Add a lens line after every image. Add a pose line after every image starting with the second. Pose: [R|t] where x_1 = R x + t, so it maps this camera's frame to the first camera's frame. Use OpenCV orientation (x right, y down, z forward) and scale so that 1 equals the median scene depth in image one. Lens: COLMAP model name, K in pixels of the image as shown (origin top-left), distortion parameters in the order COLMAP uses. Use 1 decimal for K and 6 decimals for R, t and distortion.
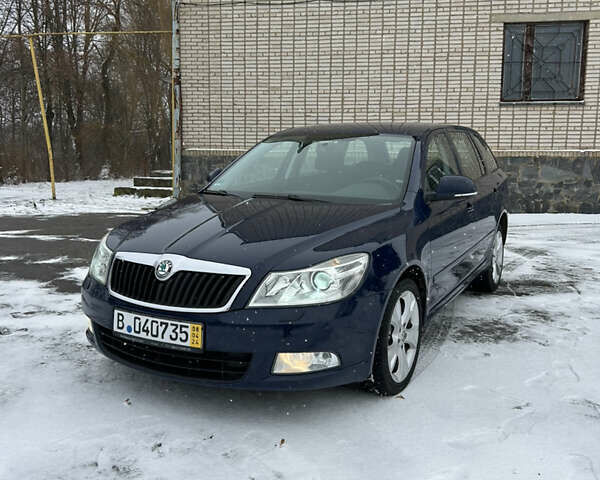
lens RADIAL K [[603.2, 0, 289.7], [0, 603.2, 238.8], [0, 0, 1]] dist [0.080741, -0.146110]
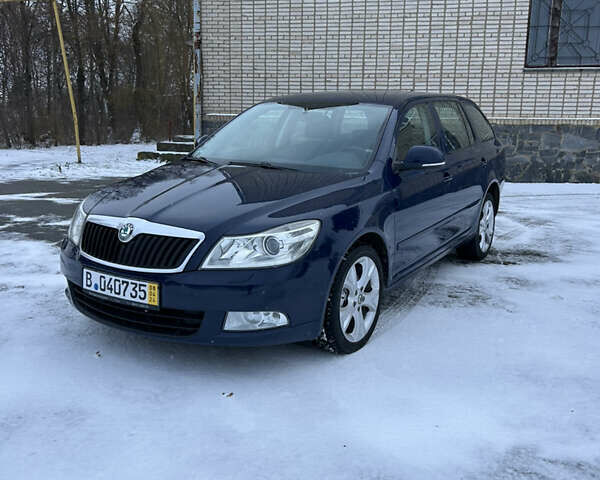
lens RADIAL K [[606.0, 0, 296.7], [0, 606.0, 241.9], [0, 0, 1]] dist [0.062394, -0.098826]
pose [[0.998848, 0.017474, -0.044700, 0.030154], [-0.014741, 0.998044, 0.060755, -0.000321], [0.045674, -0.060026, 0.997151, -0.012066]]
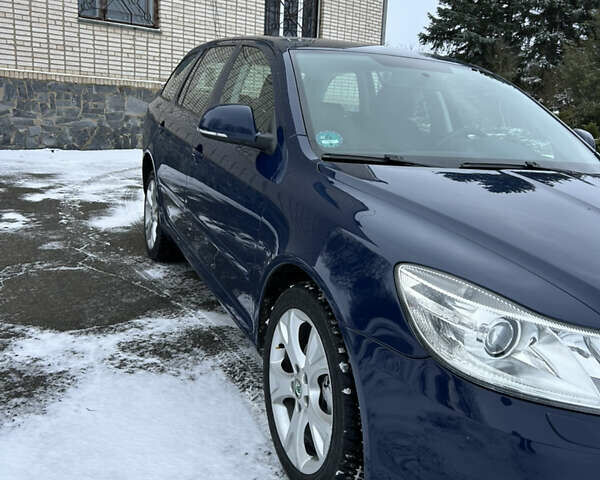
lens RADIAL K [[602.1, 0, 306.7], [0, 602.1, 237.1], [0, 0, 1]] dist [0.089380, -0.147088]
pose [[0.600527, -0.136824, 0.787811, -0.176575], [0.043346, 0.989373, 0.138789, -0.026277], [-0.798429, -0.049198, 0.600076, 0.225506]]
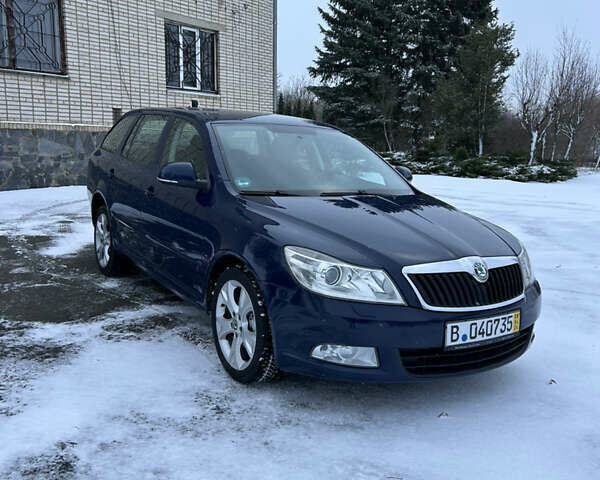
lens RADIAL K [[602.1, 0, 306.7], [0, 602.1, 237.1], [0, 0, 1]] dist [0.089380, -0.147088]
pose [[0.462285, -0.134940, 0.876404, -0.271309], [0.086292, 0.990508, 0.106992, -0.031726], [-0.882523, 0.026167, 0.469541, 0.166109]]
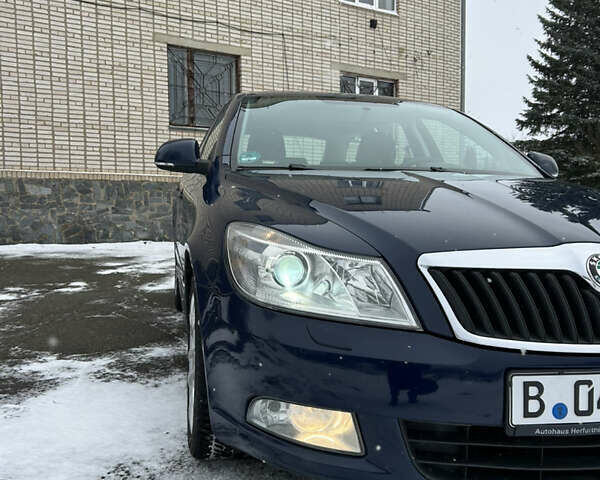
lens RADIAL K [[606.0, 0, 296.7], [0, 606.0, 241.9], [0, 0, 1]] dist [0.062394, -0.098826]
pose [[0.742644, -0.044989, 0.668174, -0.156618], [0.086689, 0.995804, -0.029302, 0.004002], [-0.664052, 0.079684, 0.743428, 0.171065]]
